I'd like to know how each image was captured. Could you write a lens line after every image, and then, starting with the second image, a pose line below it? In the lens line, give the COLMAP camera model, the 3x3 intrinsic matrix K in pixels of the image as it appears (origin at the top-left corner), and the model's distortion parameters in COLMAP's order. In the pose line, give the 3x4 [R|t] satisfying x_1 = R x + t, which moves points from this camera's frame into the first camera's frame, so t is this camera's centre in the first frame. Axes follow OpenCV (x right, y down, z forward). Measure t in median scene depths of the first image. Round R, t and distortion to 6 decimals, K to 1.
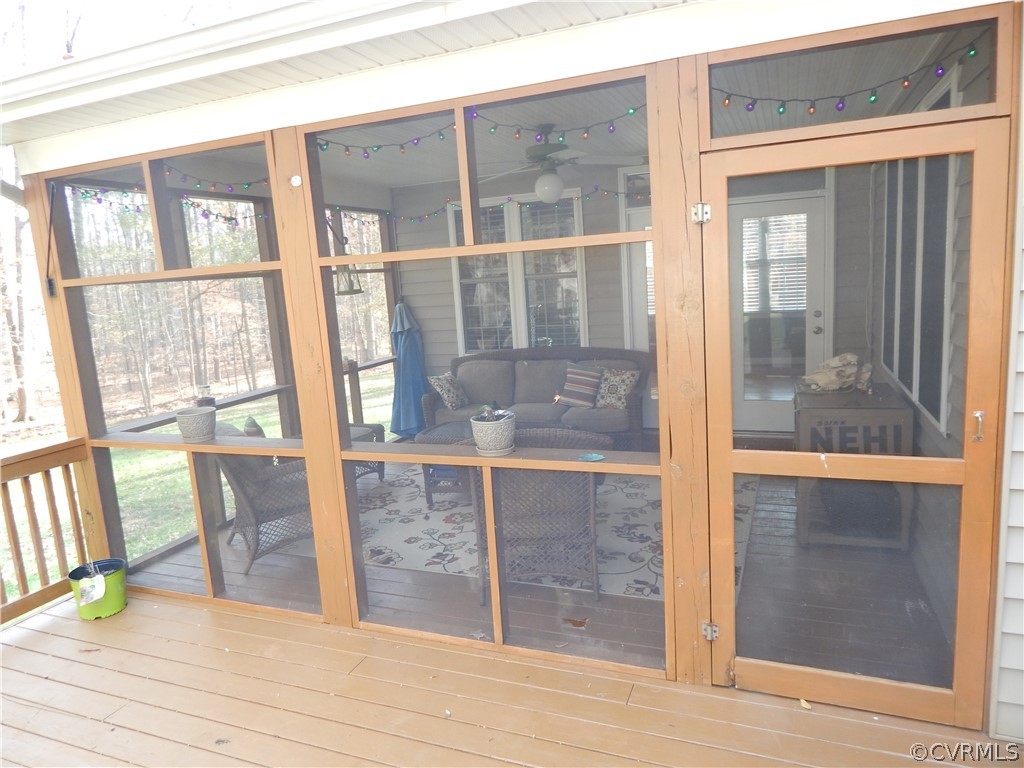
lens RADIAL K [[677.0, 0, 514.0], [0, 677.0, 385.6], [0, 0, 1]] dist [-0.003218, -0.001900]
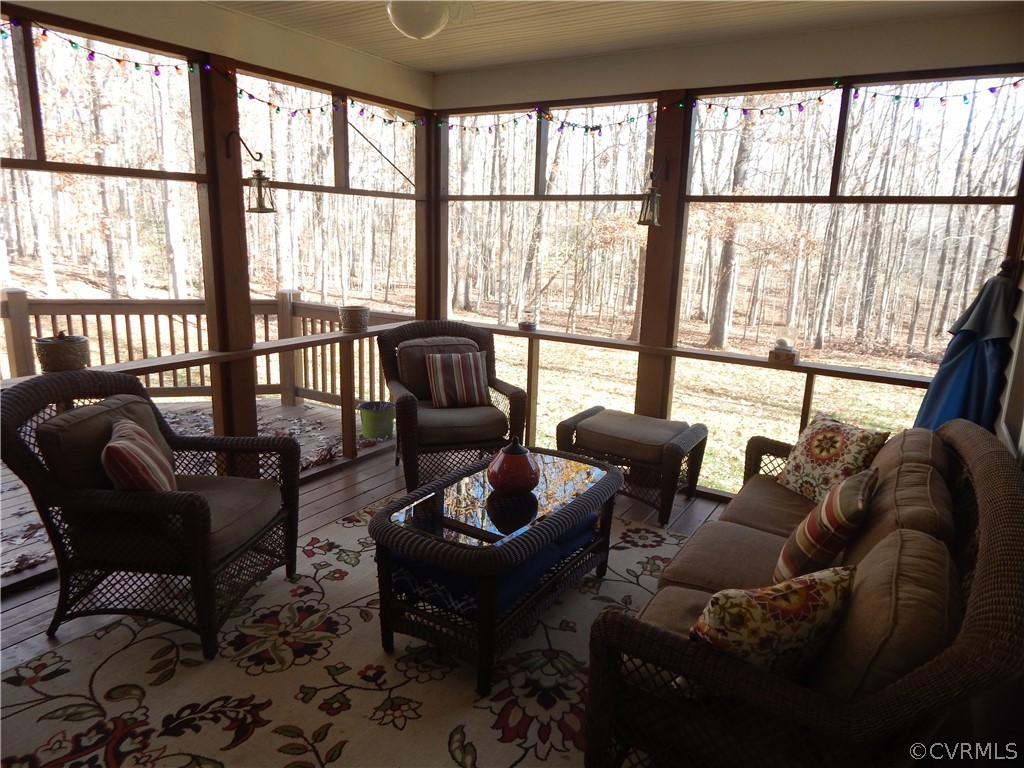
lens RADIAL K [[677.0, 0, 514.6], [0, 677.0, 376.3], [0, 0, 1]] dist [-0.003218, -0.001900]
pose [[-0.178364, 0.271820, -0.945674, 0.596964], [-0.184175, 0.934877, 0.303454, -0.242022], [0.966574, 0.228295, -0.116686, 1.325338]]
